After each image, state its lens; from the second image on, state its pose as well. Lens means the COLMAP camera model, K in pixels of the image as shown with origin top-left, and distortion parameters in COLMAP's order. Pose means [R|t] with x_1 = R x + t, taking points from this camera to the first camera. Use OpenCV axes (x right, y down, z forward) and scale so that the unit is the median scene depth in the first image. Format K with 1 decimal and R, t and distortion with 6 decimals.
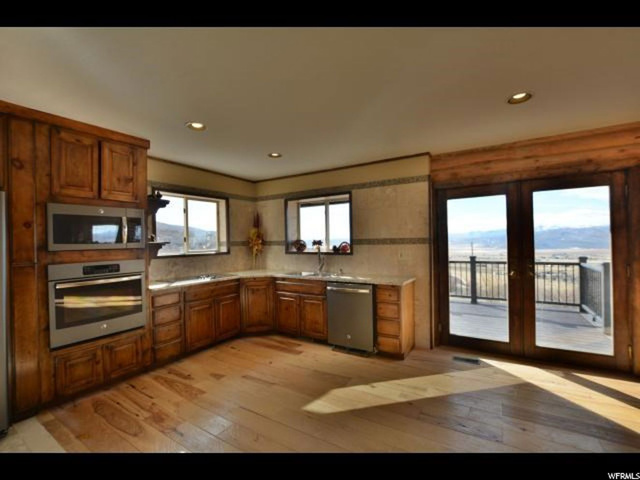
lens RADIAL K [[286.4, 0, 322.1], [0, 286.4, 241.3], [0, 0, 1]] dist [-0.022353, 0.001167]
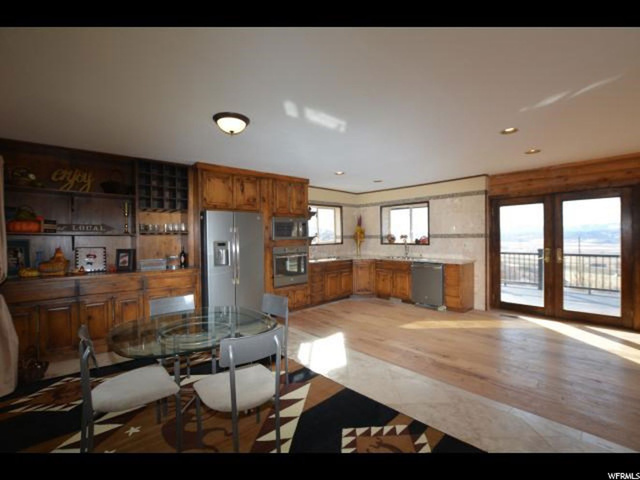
lens RADIAL K [[286.4, 0, 323.9], [0, 286.4, 240.0], [0, 0, 1]] dist [-0.022353, 0.001167]
pose [[0.965294, 0.006836, -0.261077, -0.042495], [-0.002257, 0.999838, 0.017835, -0.004222], [0.261157, -0.016627, 0.965153, -0.689864]]
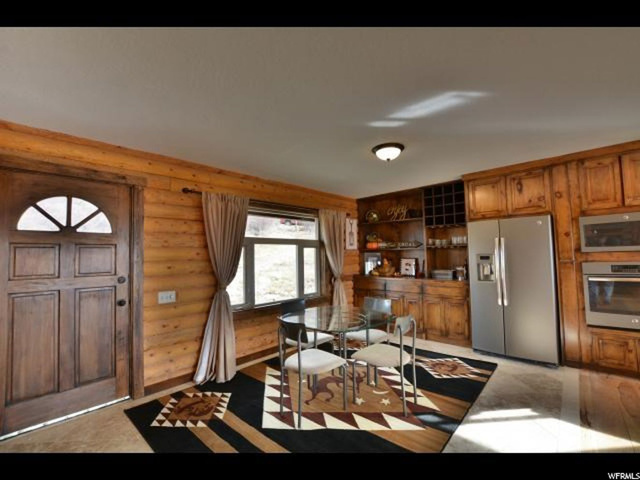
lens RADIAL K [[286.4, 0, 320.8], [0, 286.4, 241.3], [0, 0, 1]] dist [-0.022353, 0.001167]
pose [[-0.187038, -0.024382, -0.982050, 0.443910], [0.033209, 0.998964, -0.031127, -0.013382], [0.981791, -0.038435, -0.186034, 0.004171]]
